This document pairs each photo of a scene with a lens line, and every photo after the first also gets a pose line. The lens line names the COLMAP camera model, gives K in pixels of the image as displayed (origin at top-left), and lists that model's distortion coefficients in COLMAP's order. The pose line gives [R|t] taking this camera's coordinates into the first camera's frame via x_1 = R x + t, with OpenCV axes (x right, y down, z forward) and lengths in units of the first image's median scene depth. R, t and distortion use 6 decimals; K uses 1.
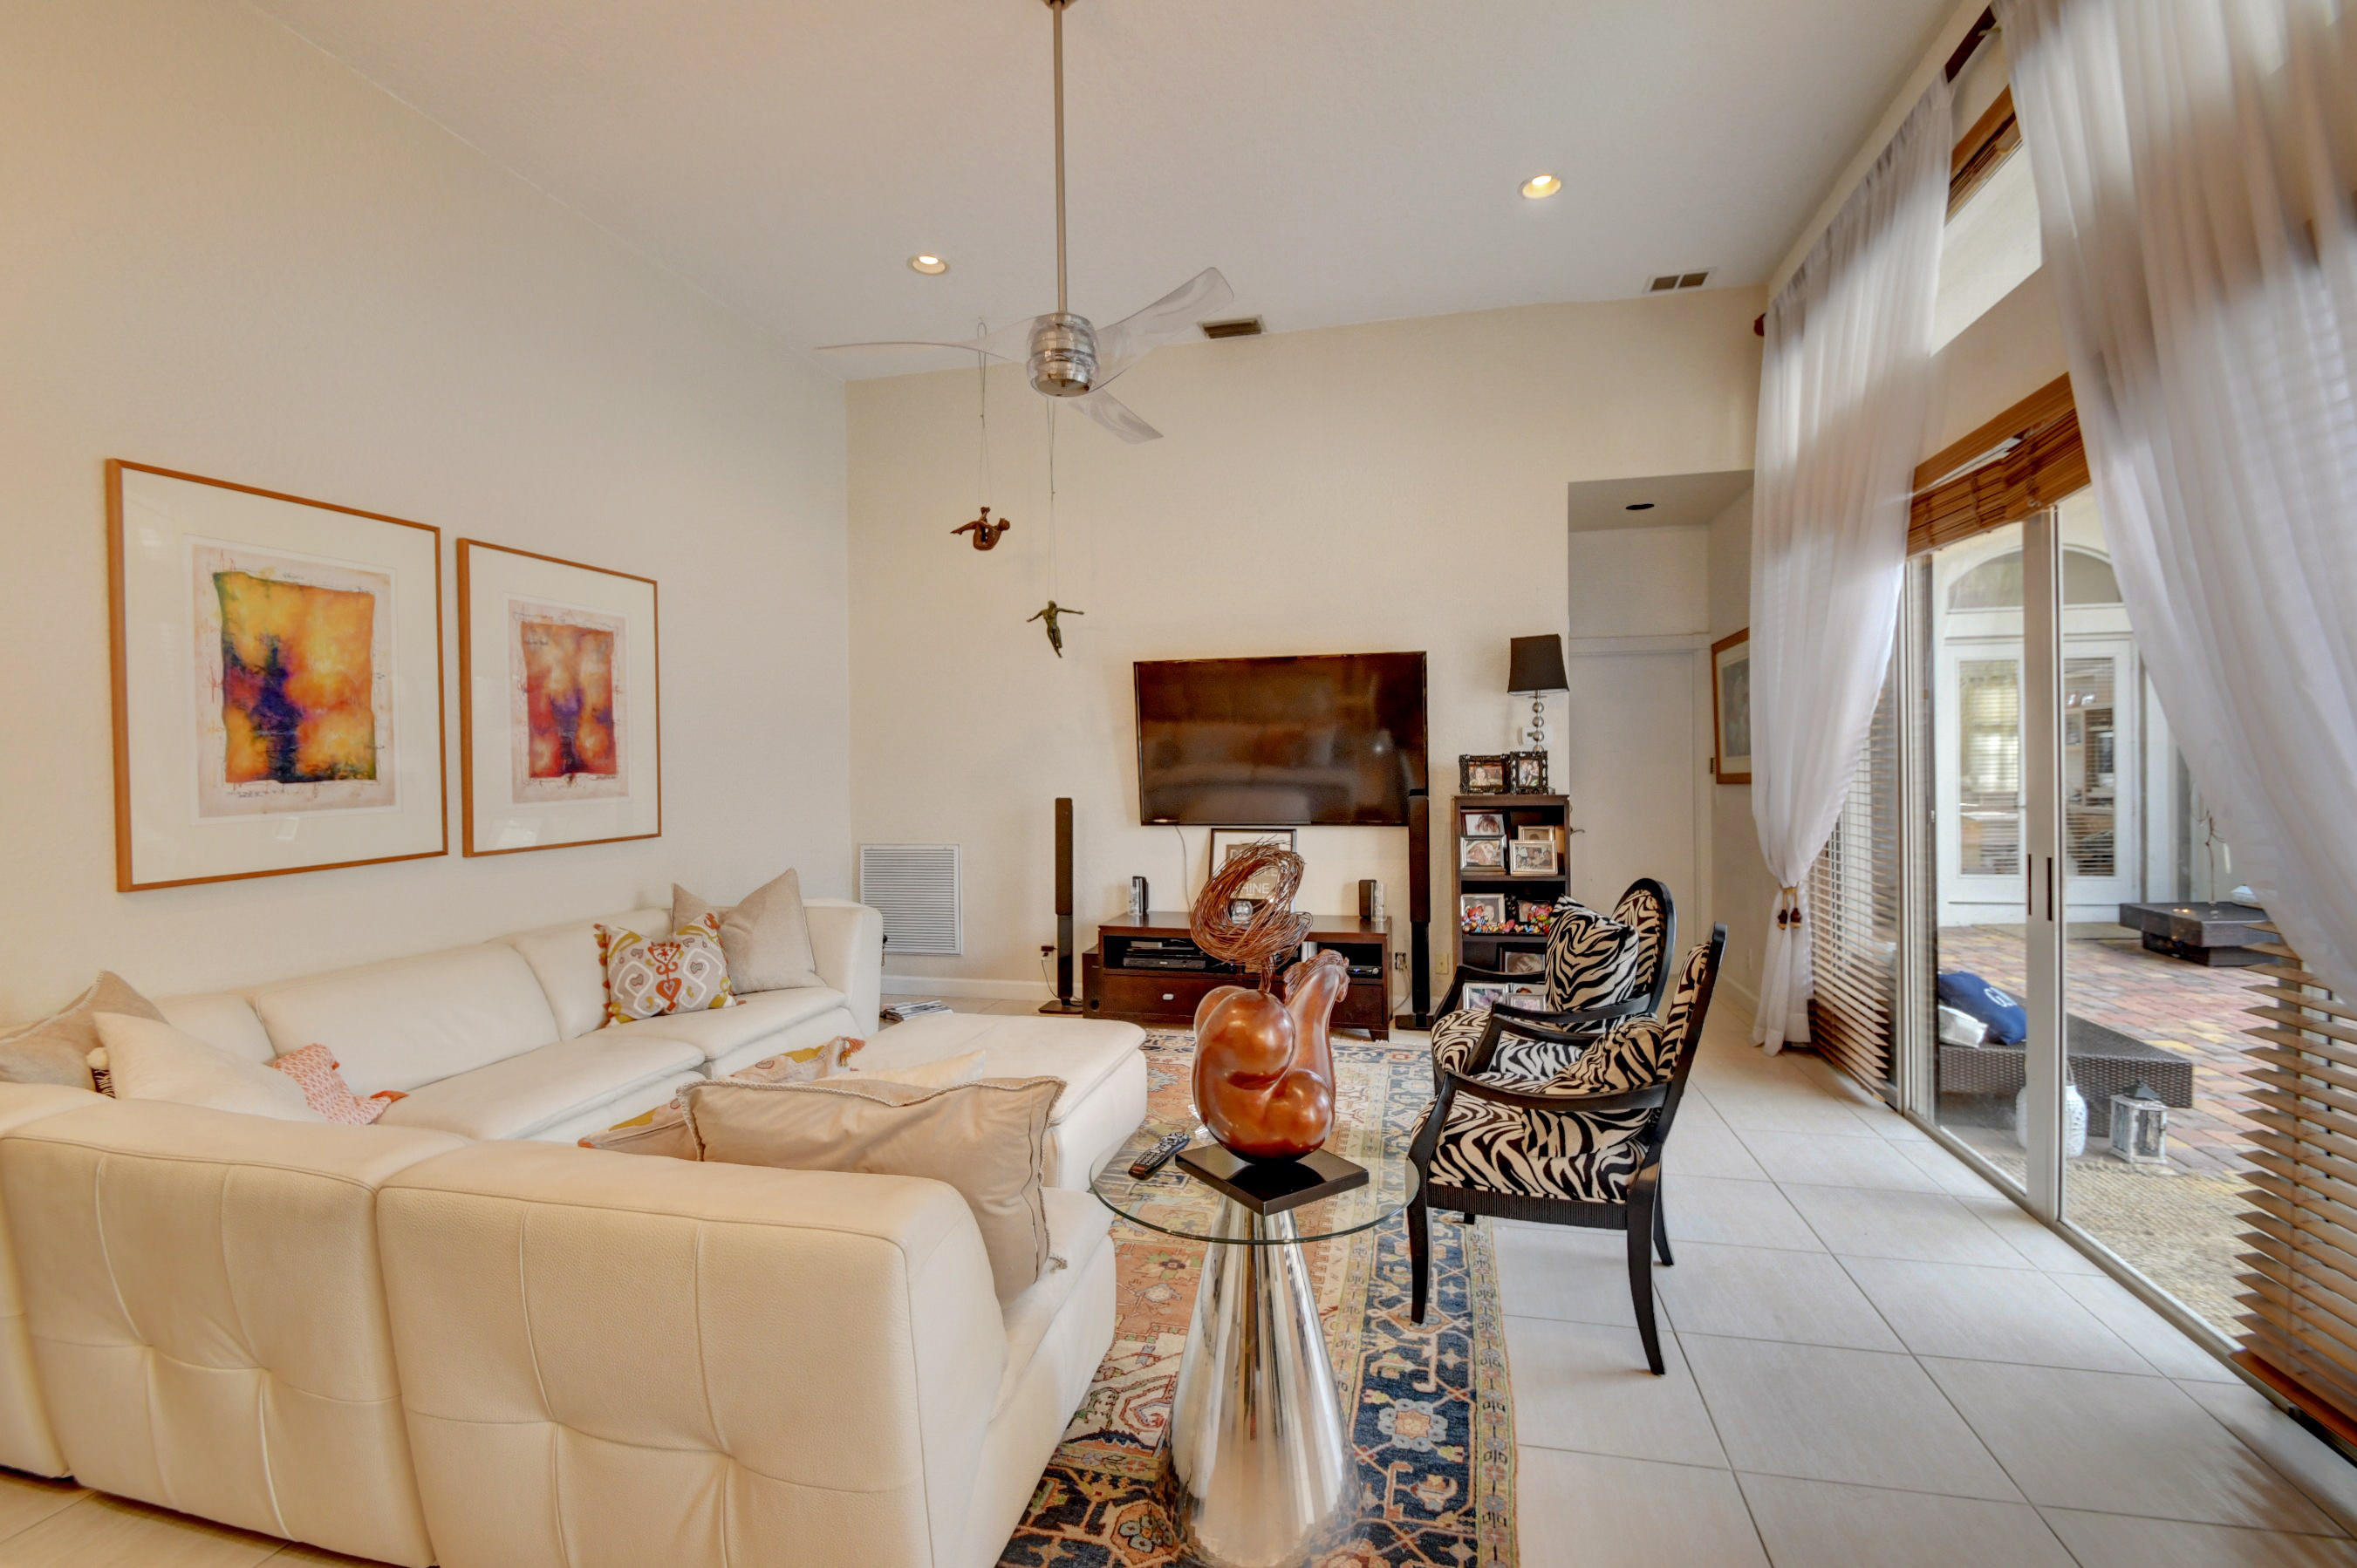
lens RADIAL K [[1032.8, 0, 1192.8], [0, 1032.8, 767.8], [0, 0, 1]] dist [0.008039, -0.016354]
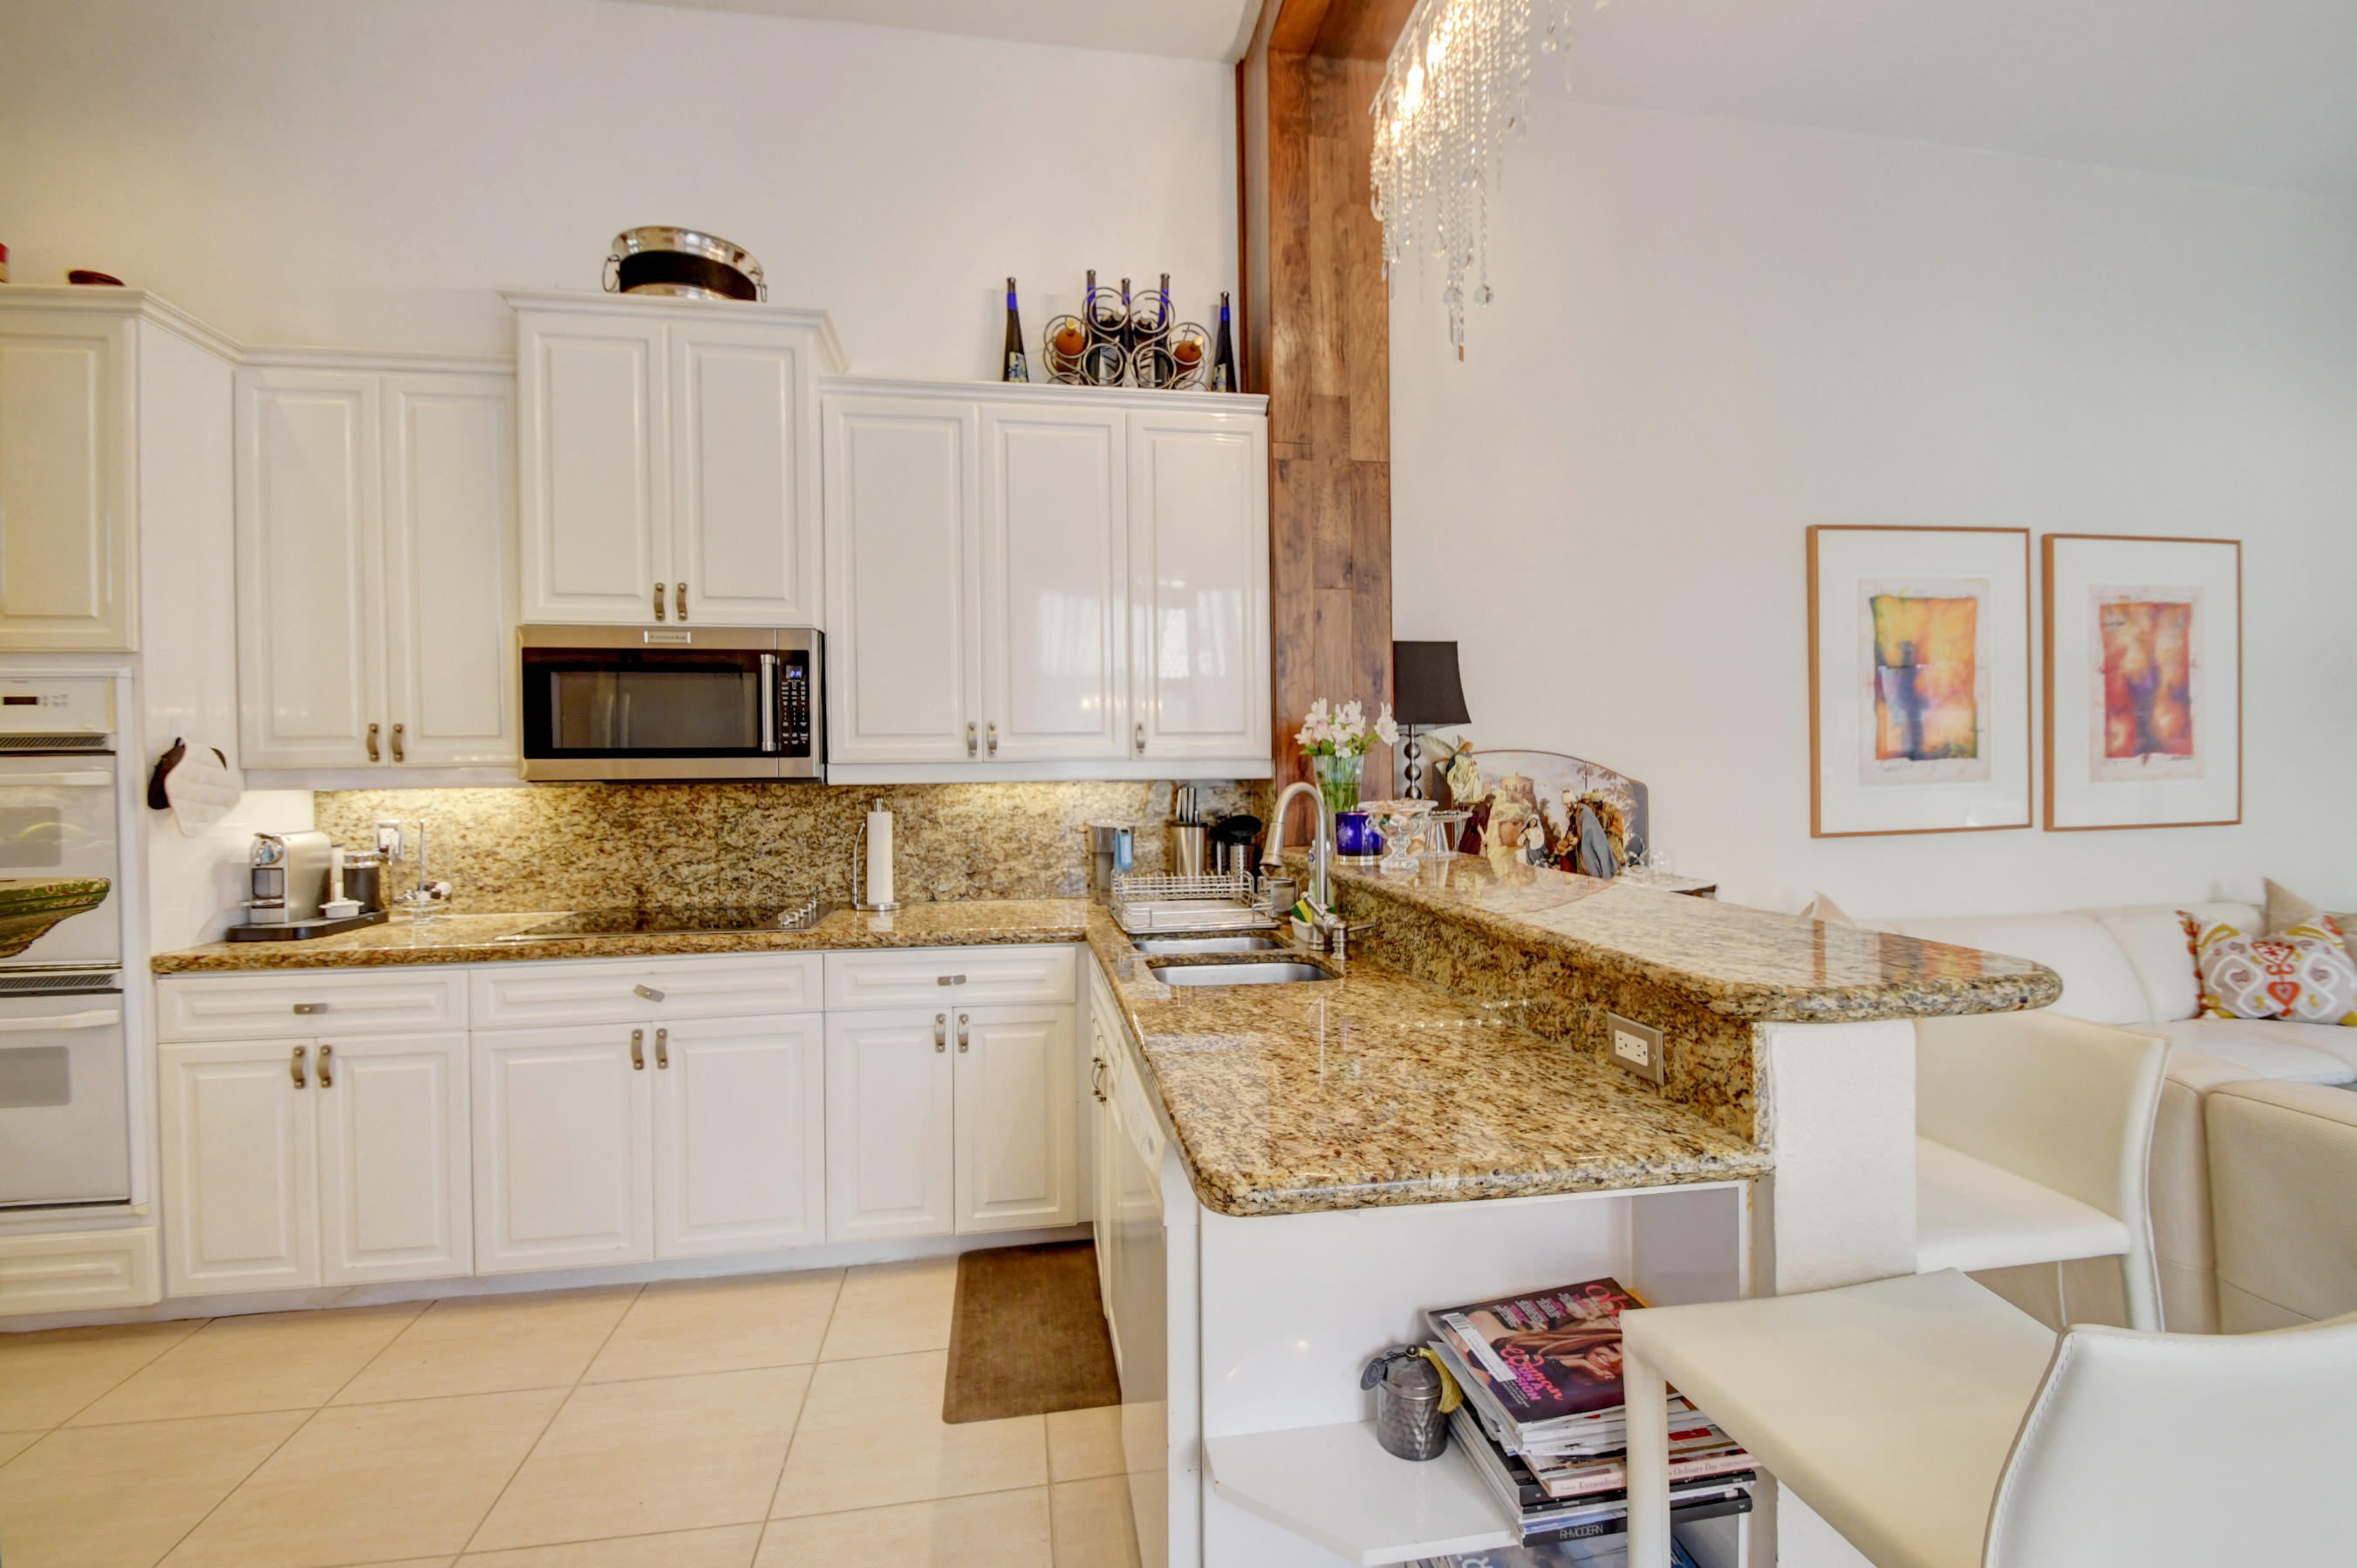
lens RADIAL K [[1032.8, 0, 1192.8], [0, 1032.8, 767.8], [0, 0, 1]] dist [0.008039, -0.016354]
pose [[0.392546, 0.015009, -0.919610, -0.063723], [0.001382, 0.999856, 0.016908, 0.001228], [0.919731, -0.007908, 0.392469, -0.220722]]
